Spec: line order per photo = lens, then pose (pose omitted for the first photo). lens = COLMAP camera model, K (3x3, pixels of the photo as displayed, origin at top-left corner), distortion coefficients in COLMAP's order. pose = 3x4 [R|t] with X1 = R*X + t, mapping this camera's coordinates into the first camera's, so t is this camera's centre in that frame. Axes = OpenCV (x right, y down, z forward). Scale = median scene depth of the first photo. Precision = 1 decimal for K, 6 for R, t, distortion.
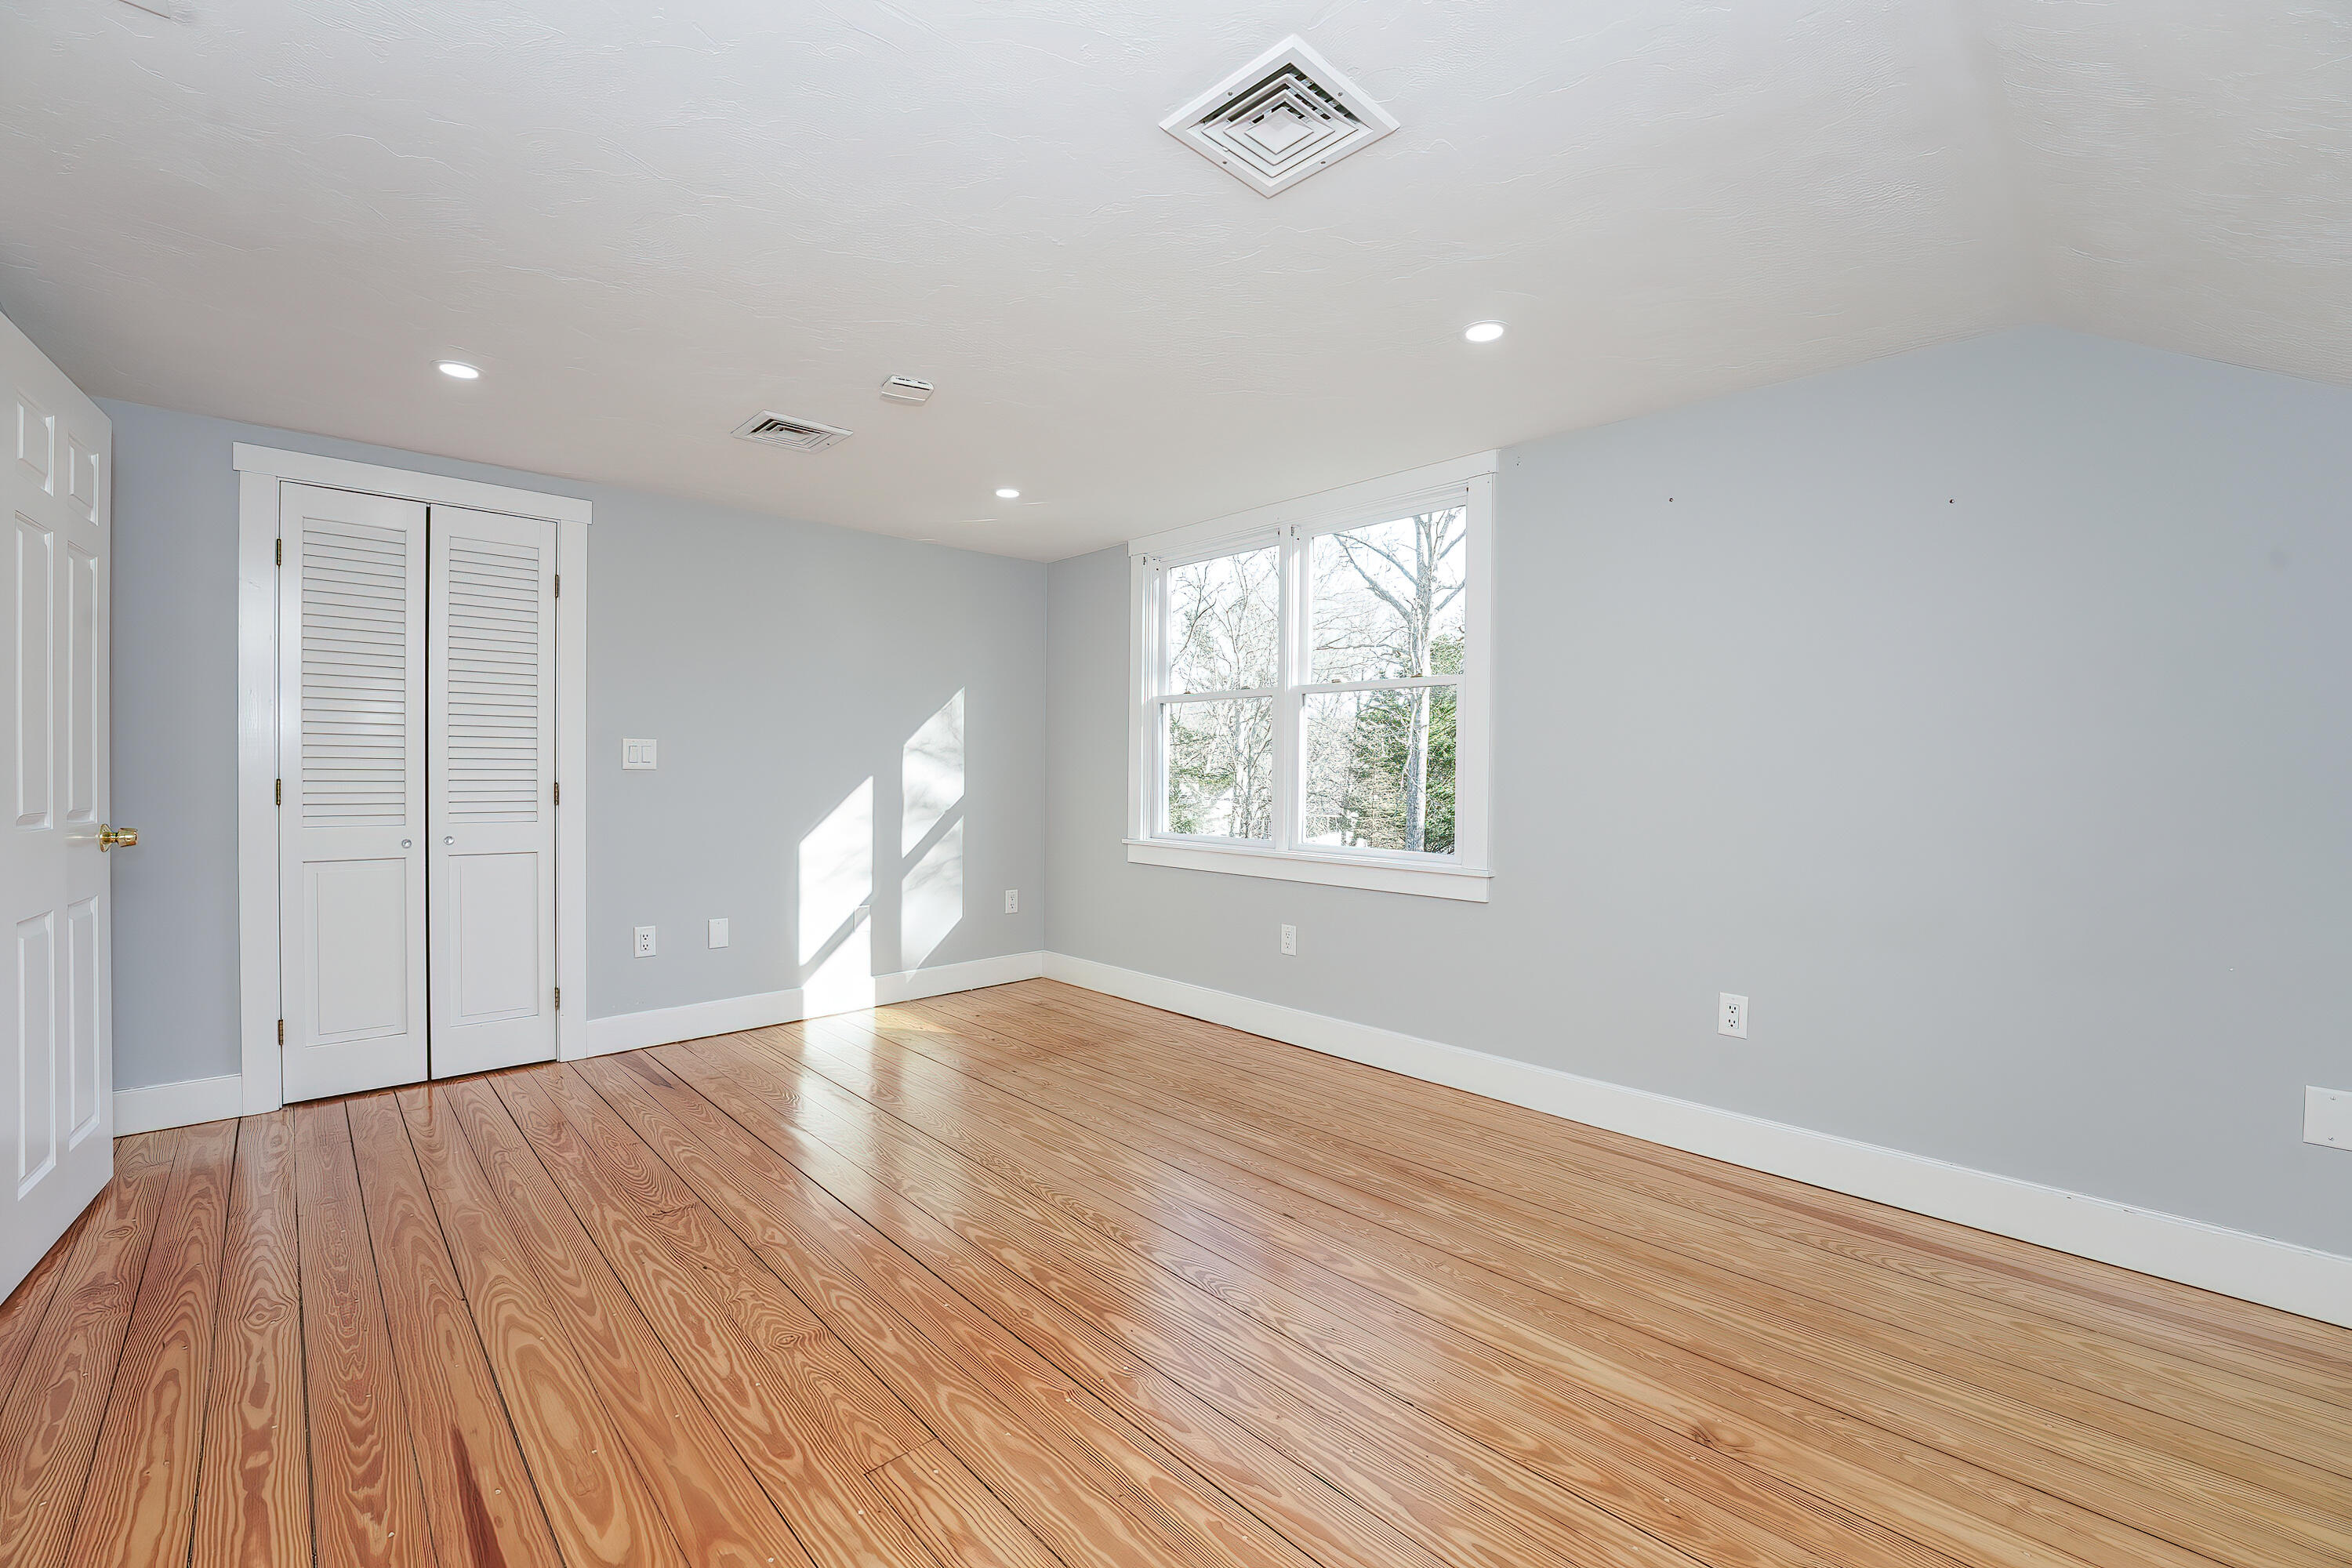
lens RADIAL K [[965.8, 0, 1170.5], [0, 965.8, 781.6], [0, 0, 1]] dist [-0.023426, 0.001106]
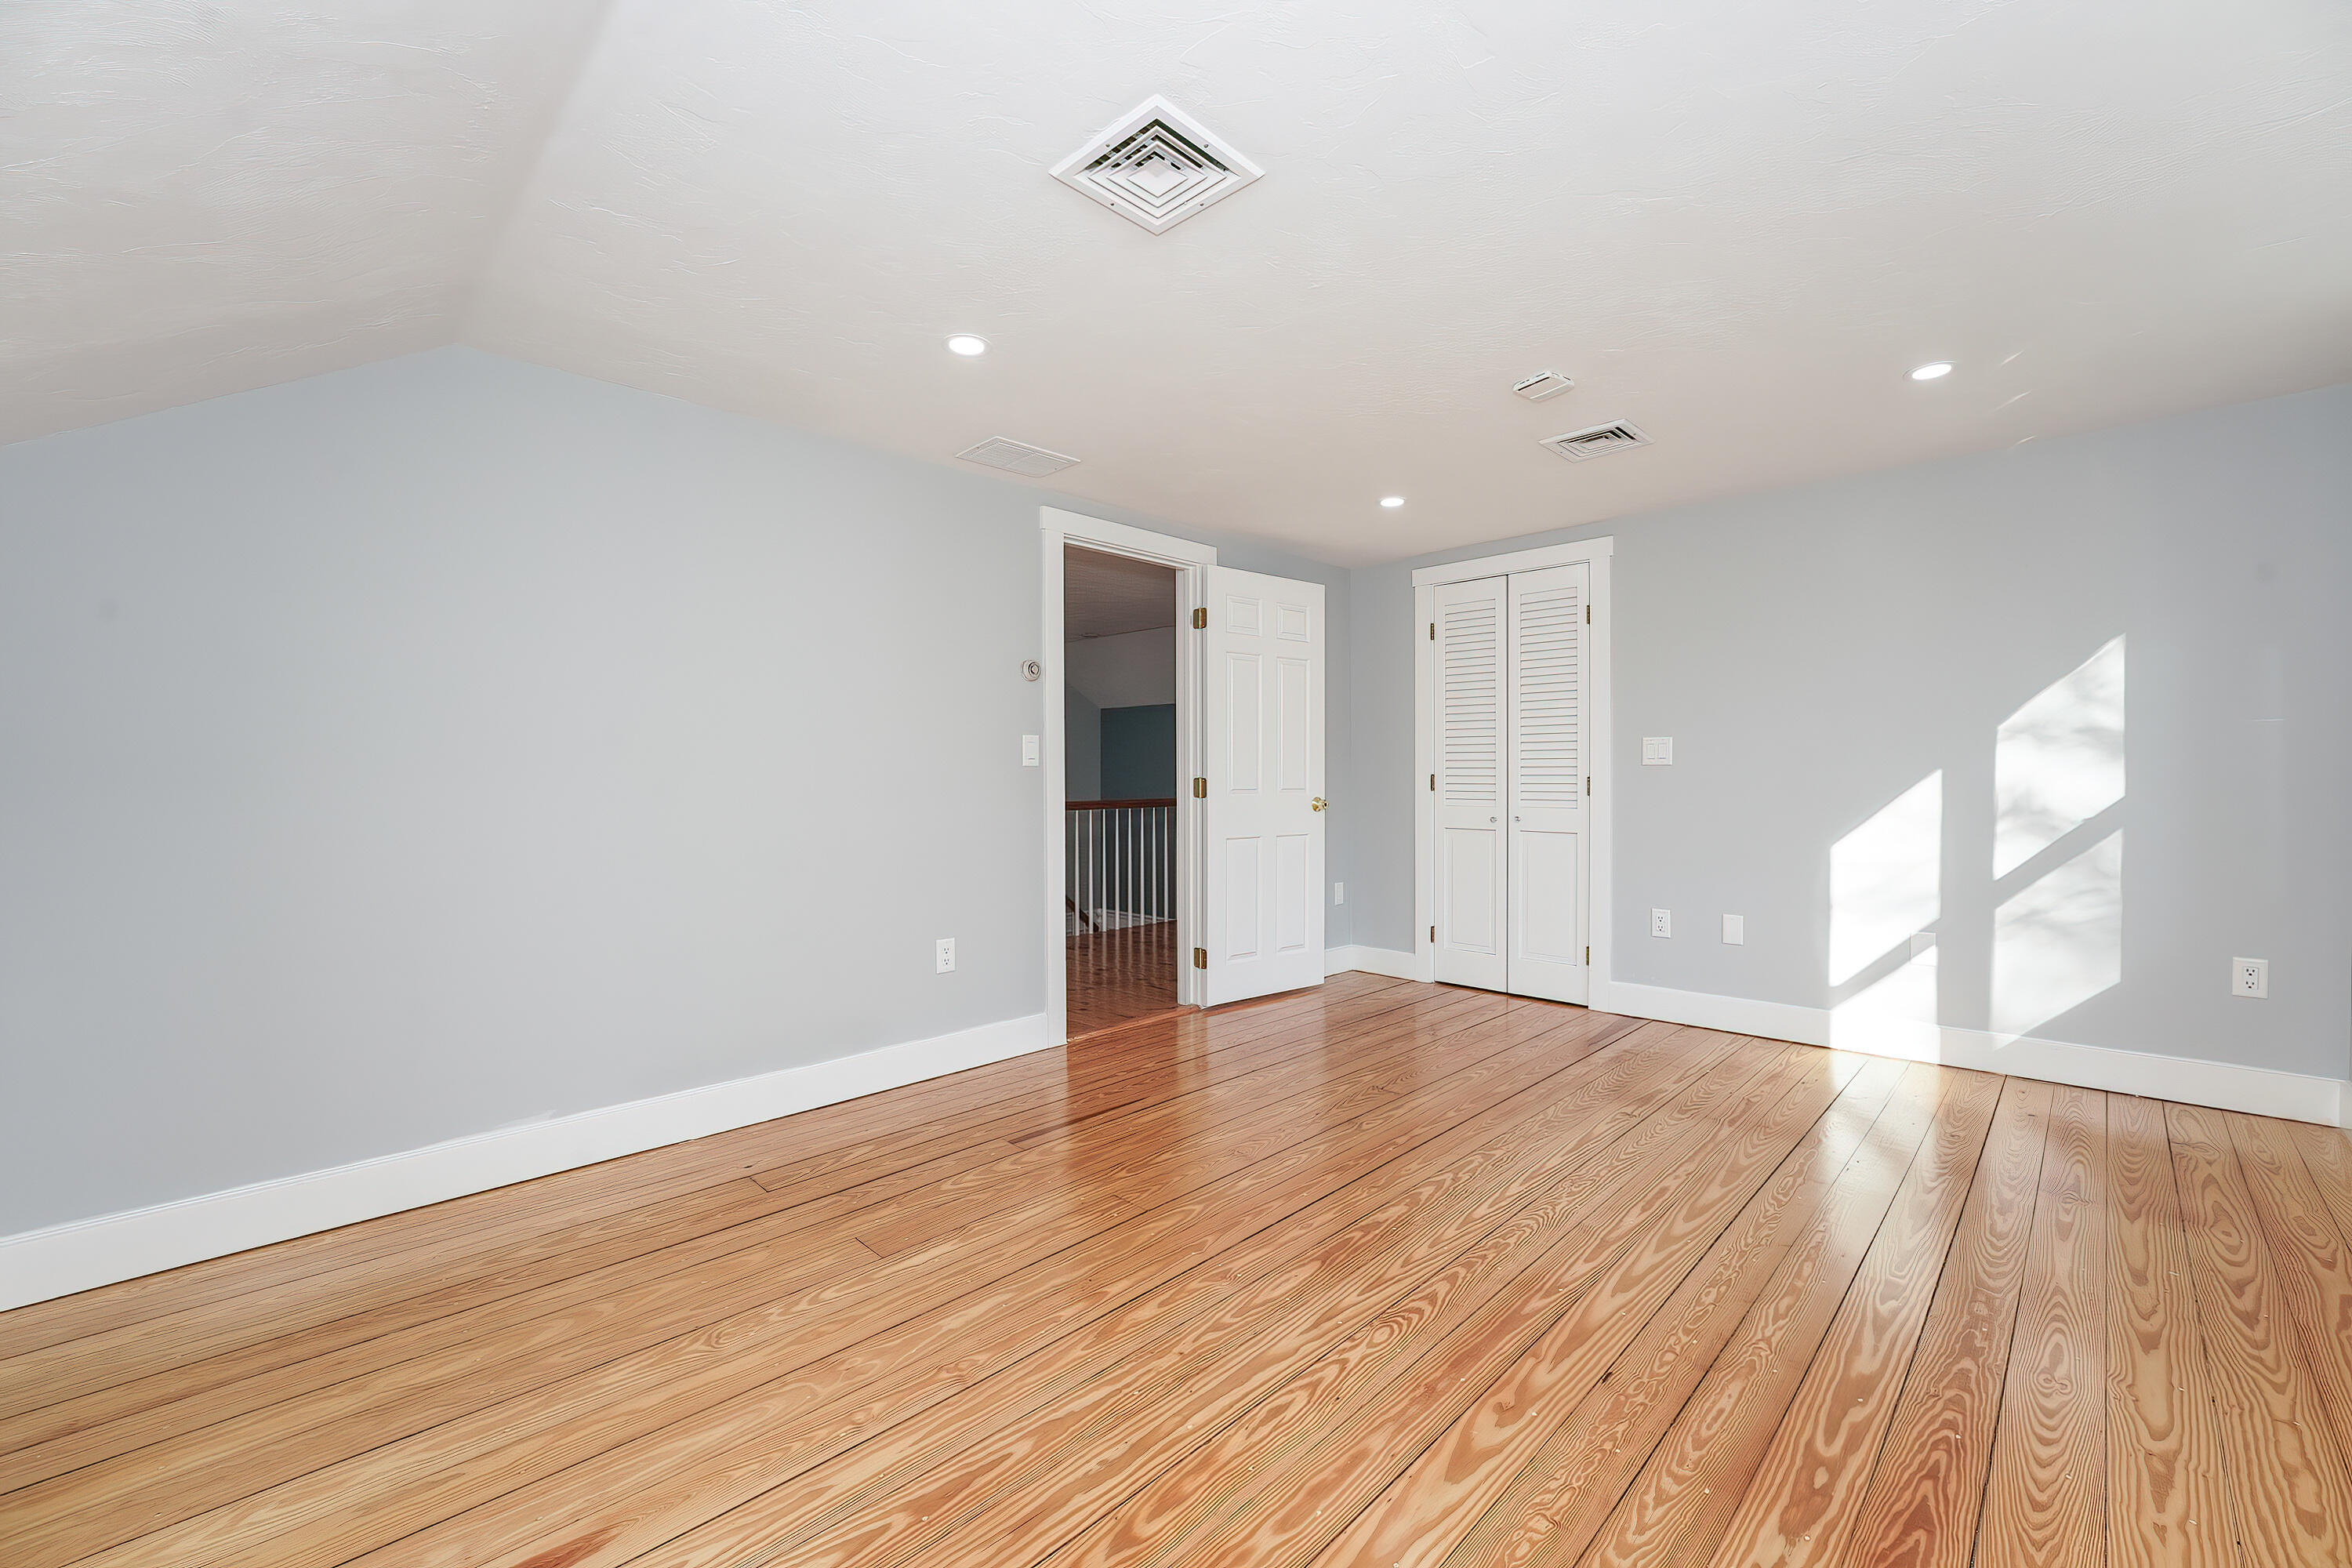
lens RADIAL K [[958.7, 0, 1179.1], [0, 958.7, 782.8], [0, 0, 1]] dist [-0.022710, 0.000672]
pose [[0.024763, 0.000966, -0.999693, 0.523600], [-0.007662, 0.999970, 0.000777, 0.010830], [0.999664, 0.007640, 0.024770, 0.429733]]
